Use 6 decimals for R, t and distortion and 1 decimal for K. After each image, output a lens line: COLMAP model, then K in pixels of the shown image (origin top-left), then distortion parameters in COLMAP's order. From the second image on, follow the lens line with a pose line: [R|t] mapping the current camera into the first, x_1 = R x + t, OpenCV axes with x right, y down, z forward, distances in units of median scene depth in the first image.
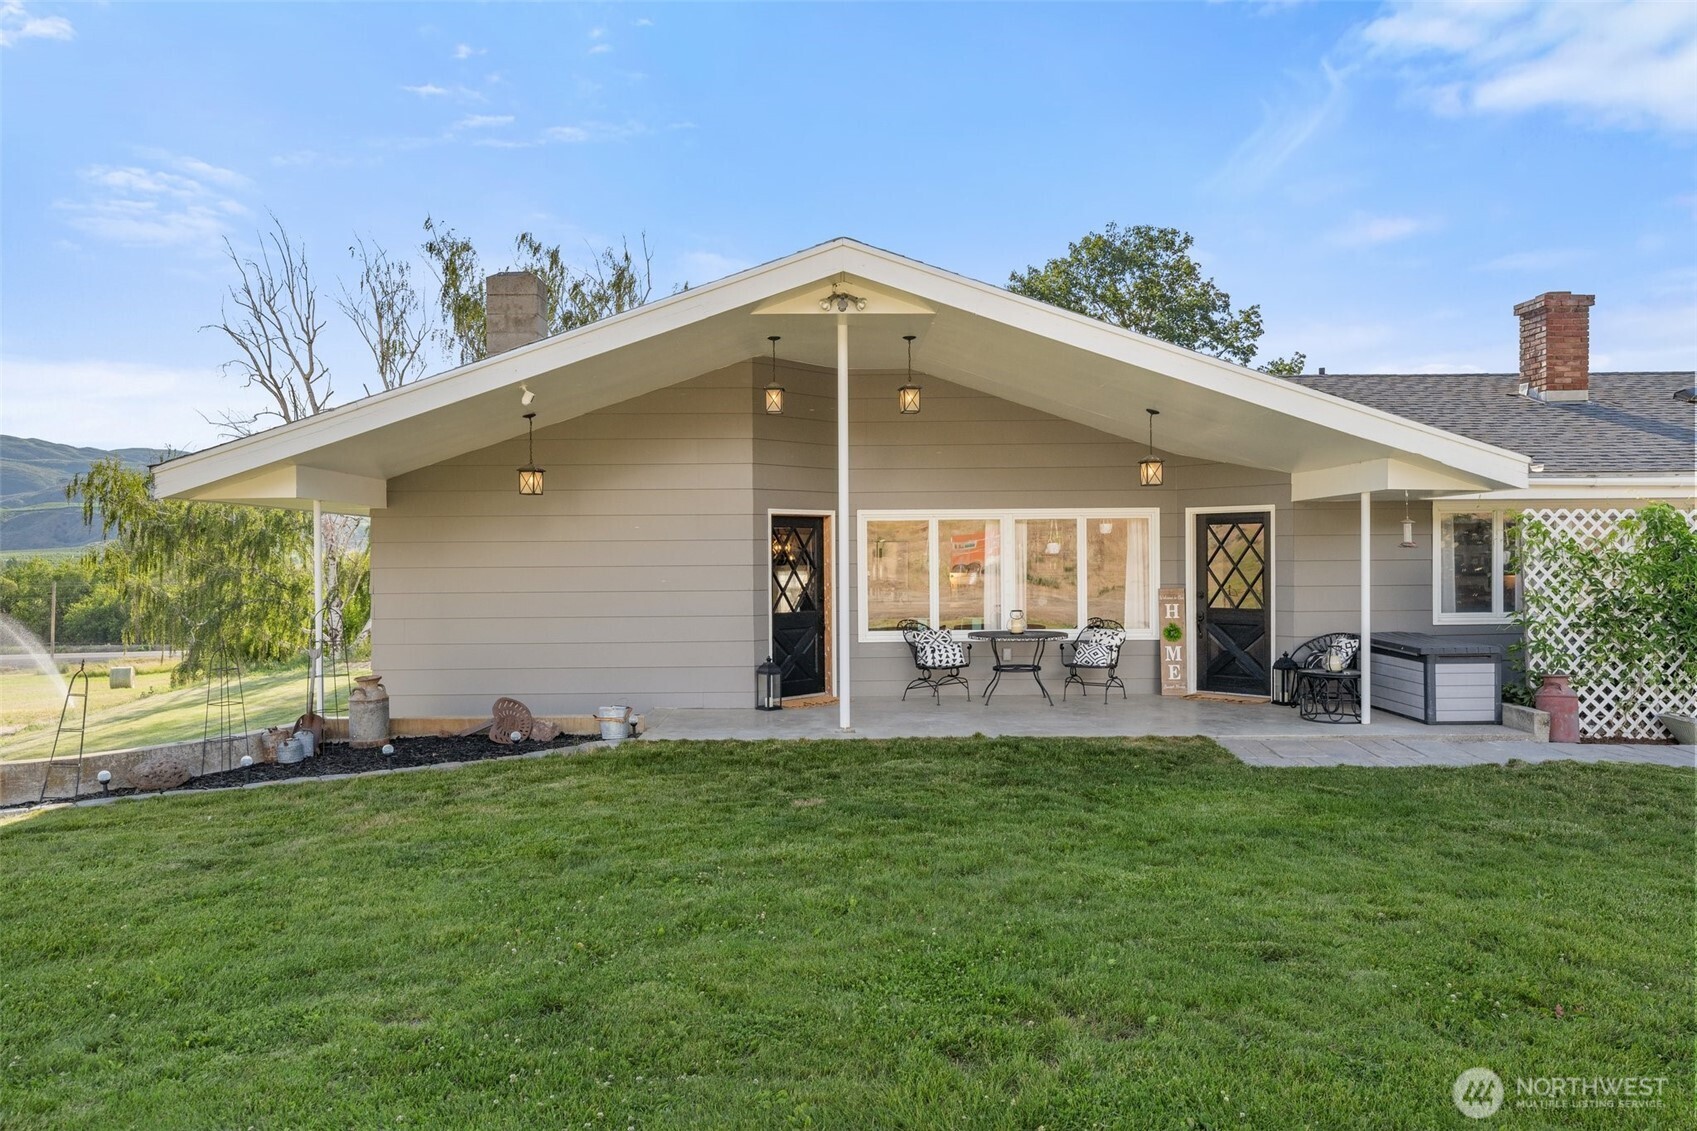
lens RADIAL K [[1119.8, 0, 848.1], [0, 1119.8, 562.9], [0, 0, 1]] dist [0.007852, -0.001197]
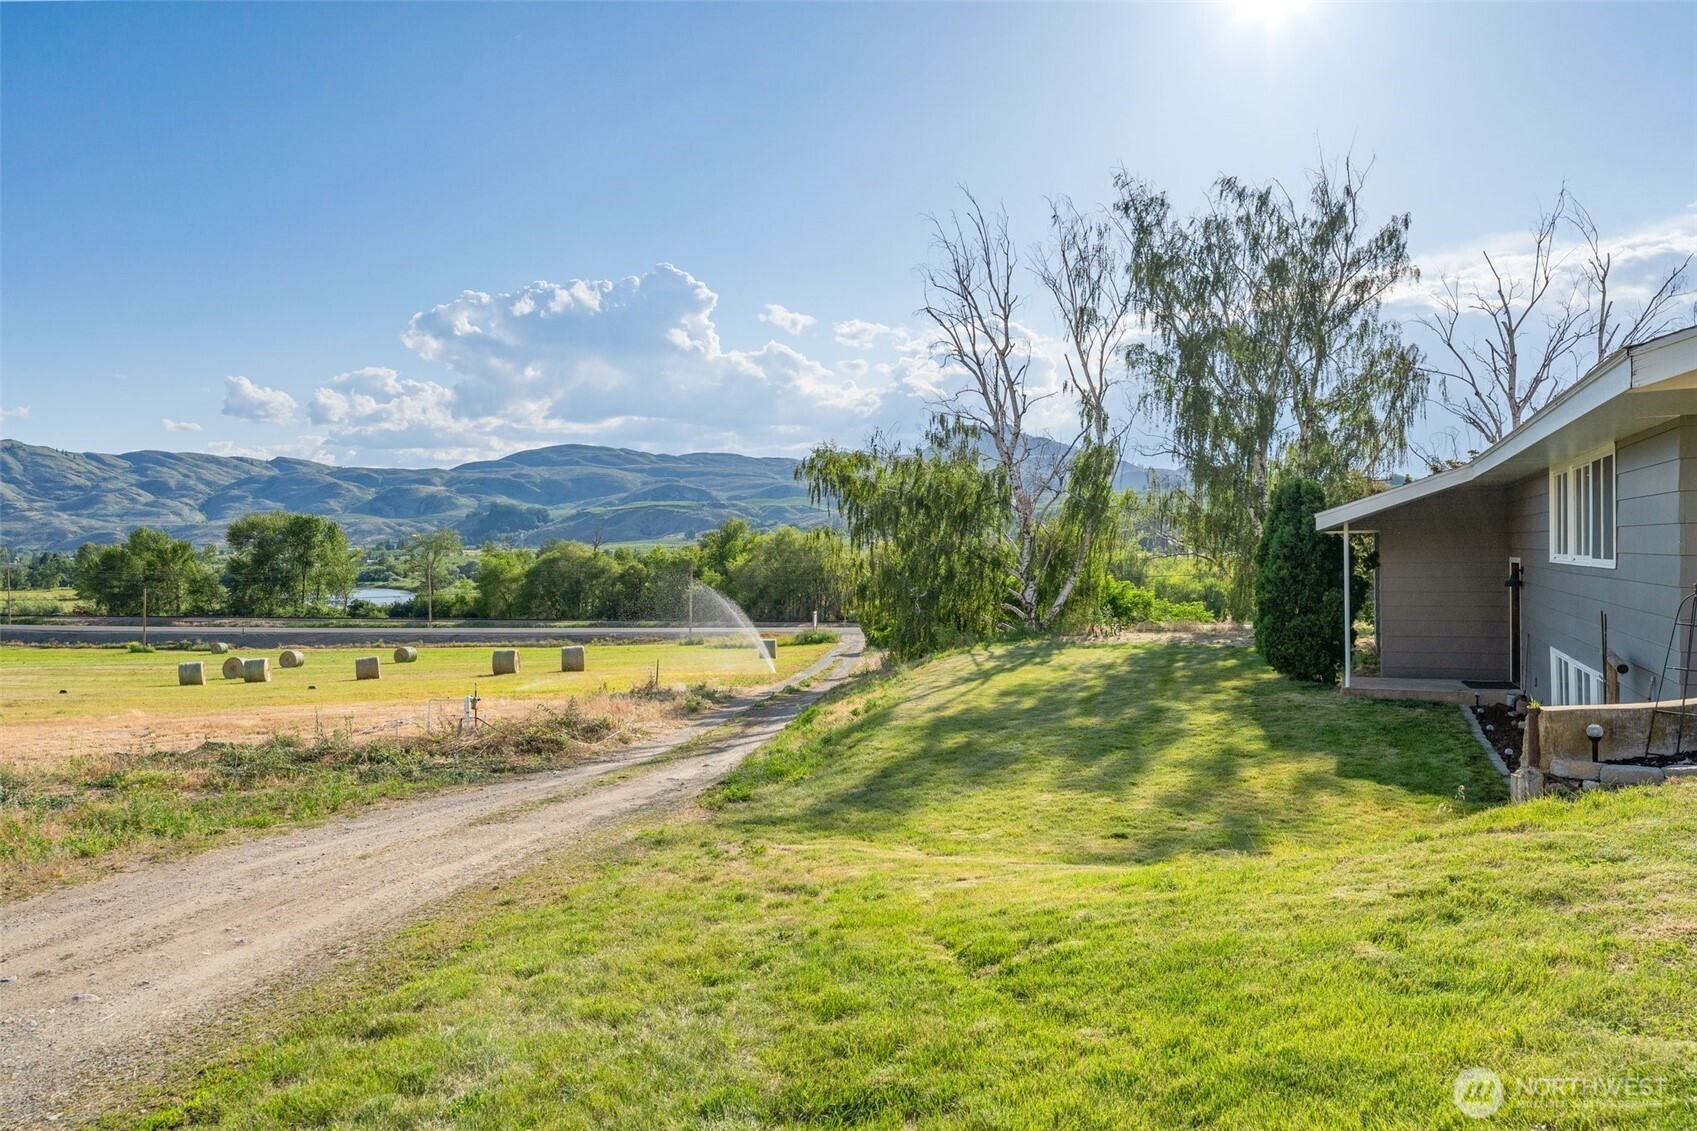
lens RADIAL K [[1119.8, 0, 787.6], [0, 1119.8, 570.0], [0, 0, 1]] dist [0.007852, -0.001197]
pose [[0.907093, -0.000568, -0.420930, -0.234979], [0.005956, 0.999916, 0.011485, 0.016597], [0.420889, -0.012925, 0.907020, 0.005349]]
